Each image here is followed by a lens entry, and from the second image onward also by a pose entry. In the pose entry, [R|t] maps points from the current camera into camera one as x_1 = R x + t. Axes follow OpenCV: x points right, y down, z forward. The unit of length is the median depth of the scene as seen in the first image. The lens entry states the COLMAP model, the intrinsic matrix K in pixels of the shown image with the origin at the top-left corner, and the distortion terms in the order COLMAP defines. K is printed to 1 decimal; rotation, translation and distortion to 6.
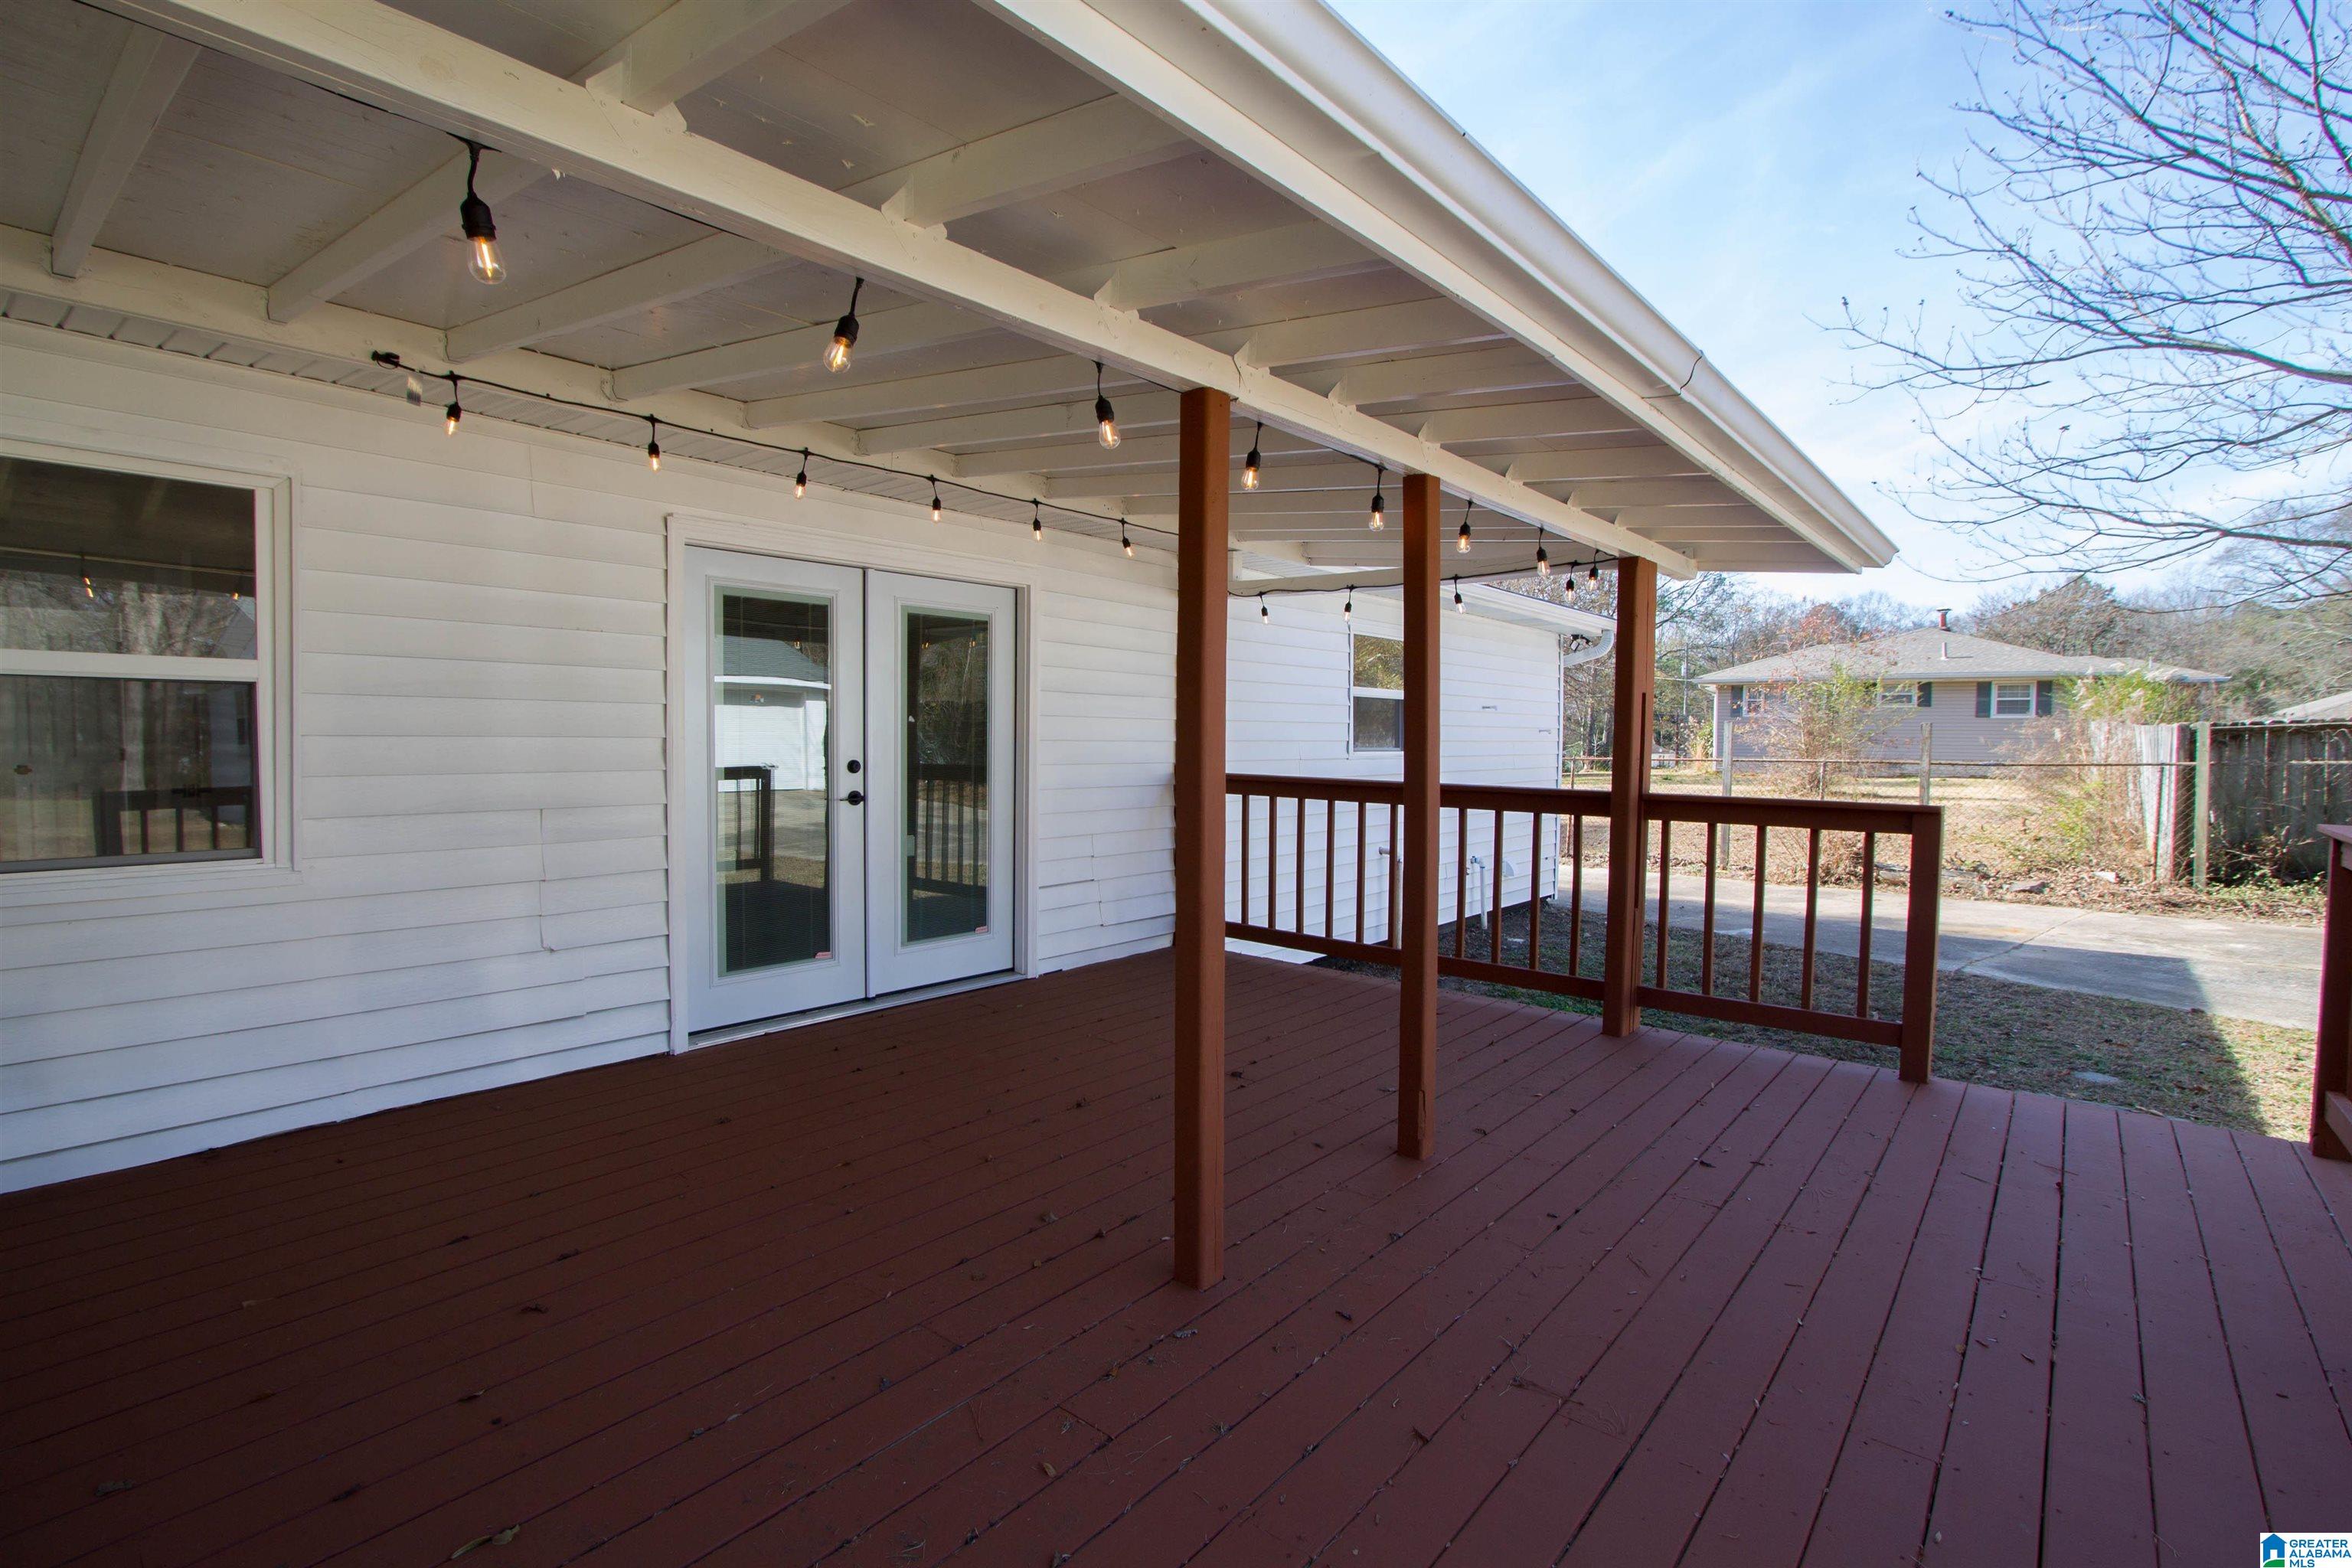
lens RADIAL K [[1087.5, 0, 1165.6], [0, 1087.5, 765.7], [0, 0, 1]] dist [-0.005570, -0.000238]
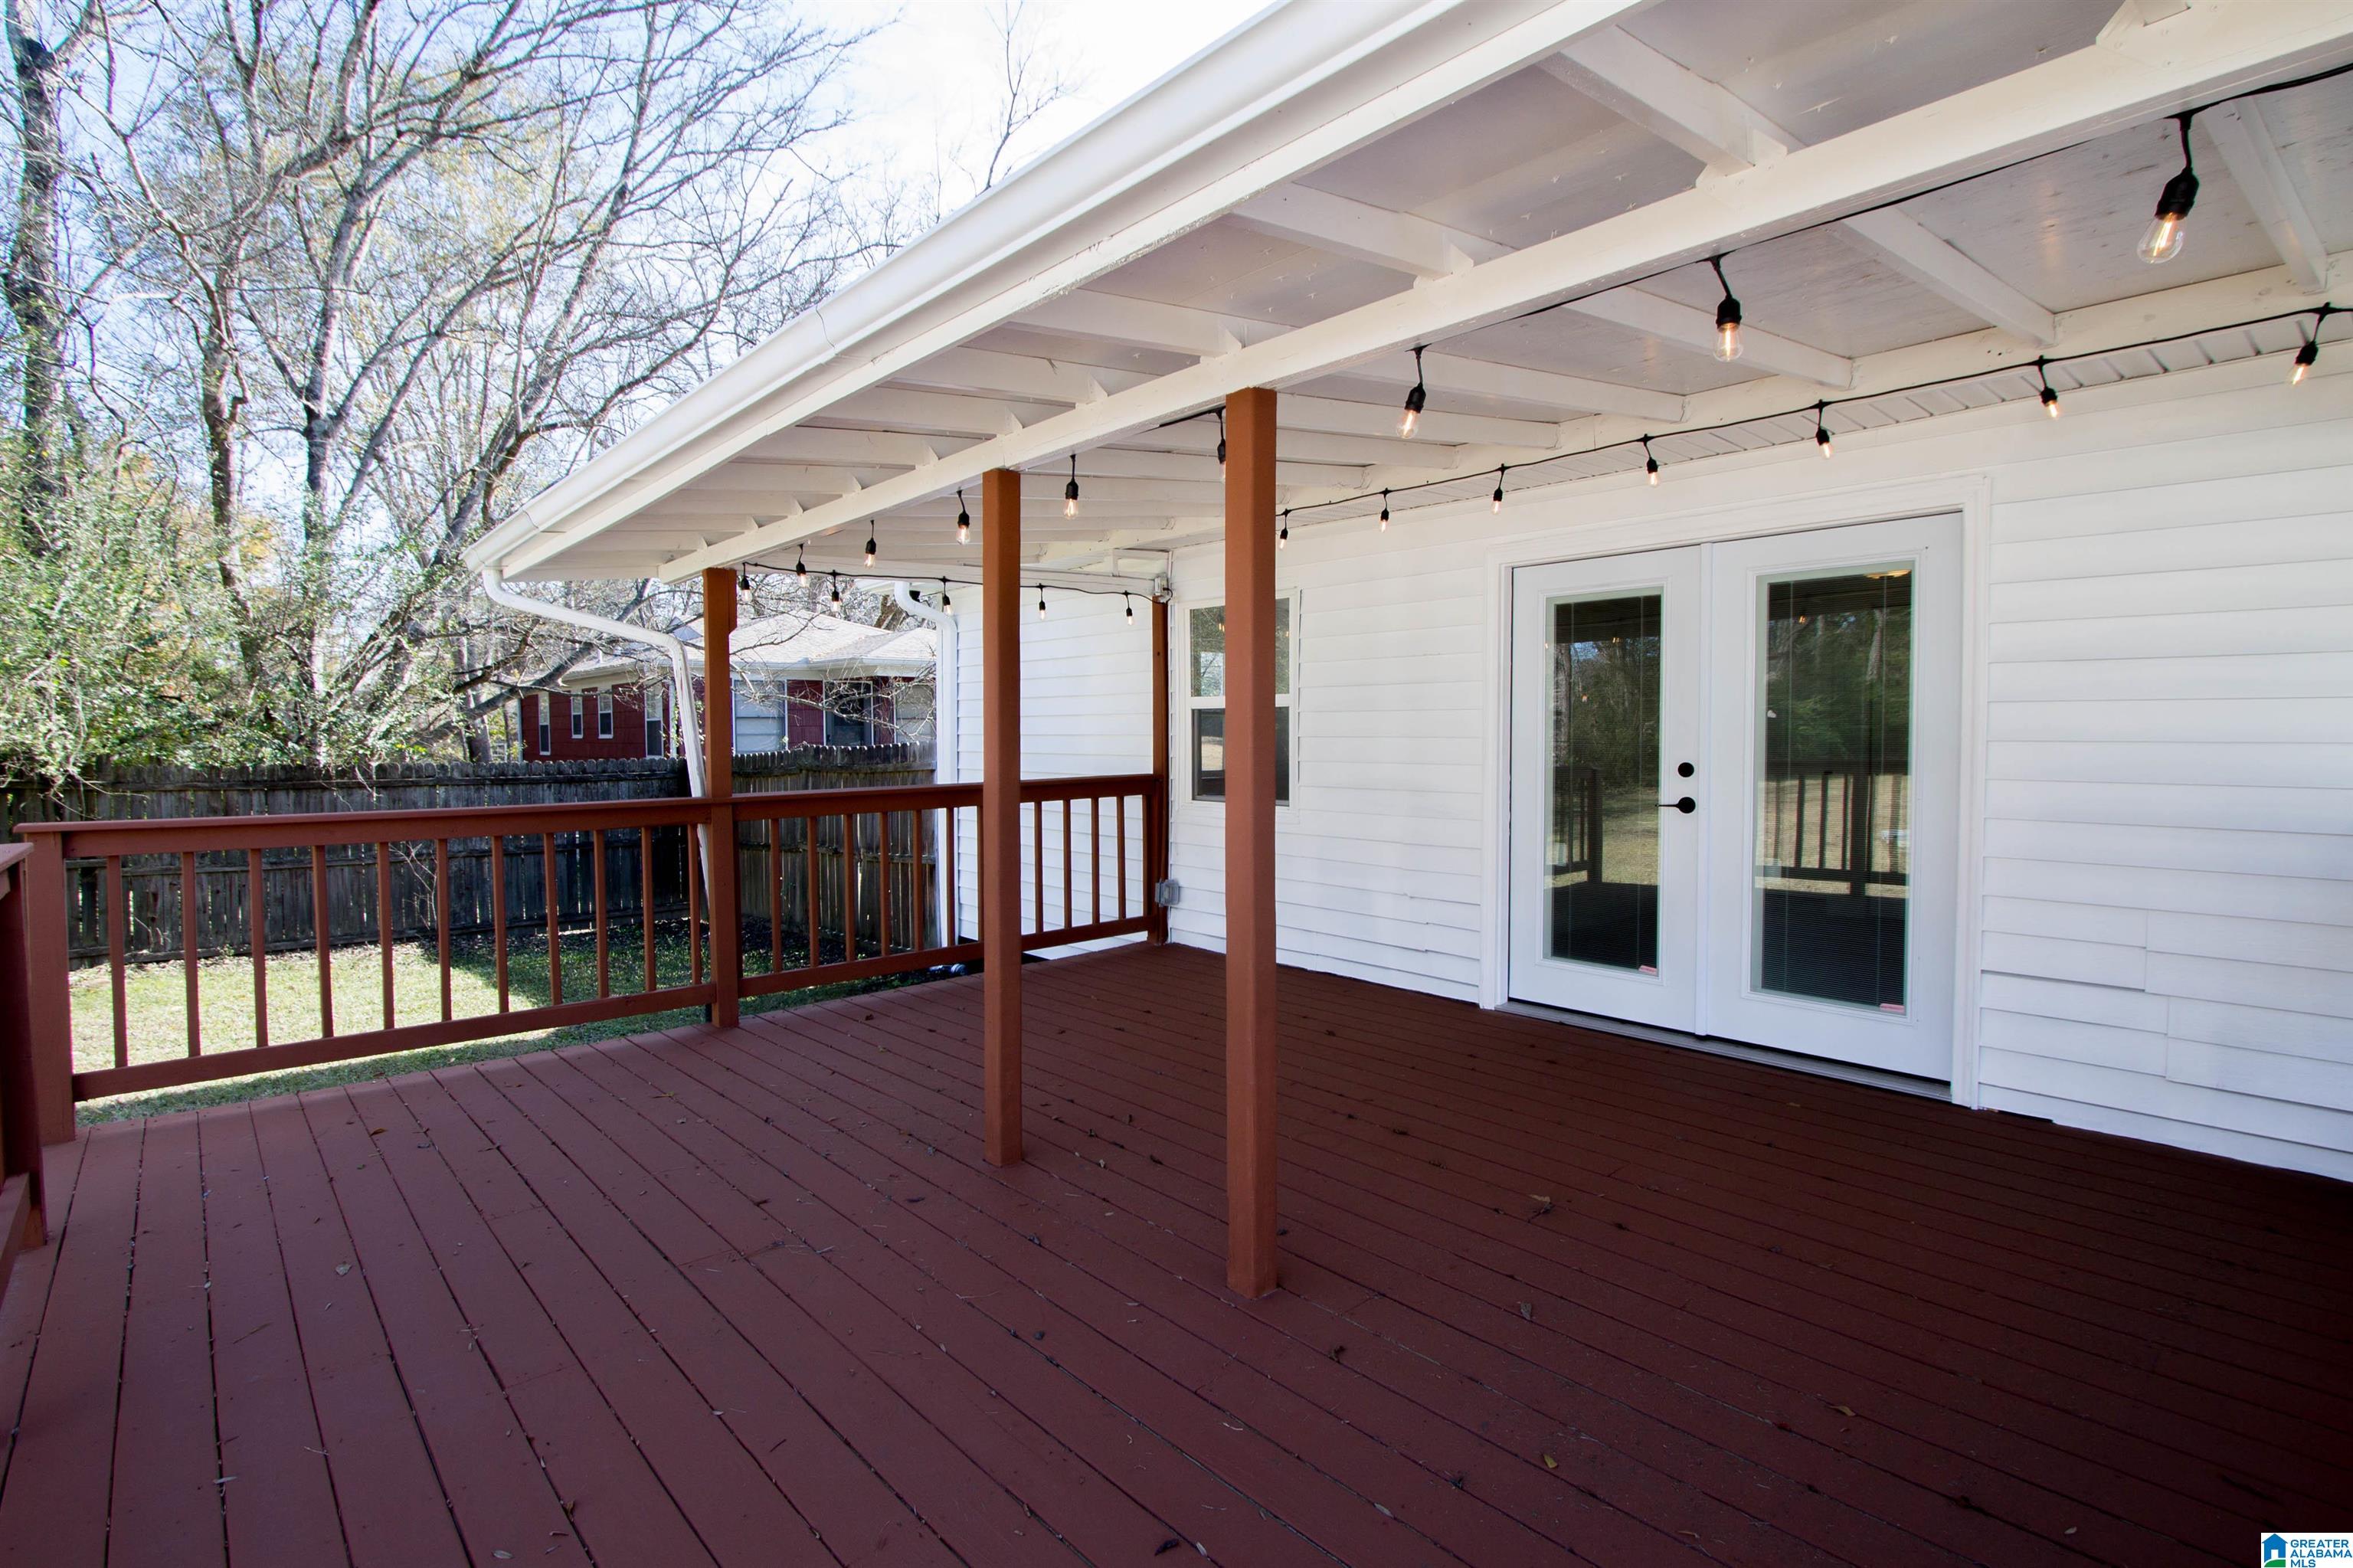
lens RADIAL K [[1088.0, 0, 1166.1], [0, 1088.0, 765.7], [0, 0, 1]] dist [-0.005570, -0.000238]
pose [[-0.095698, 0.026951, -0.995045, 0.656866], [-0.020849, 0.999360, 0.029073, -0.020110], [0.995192, 0.023528, -0.095075, 0.675232]]
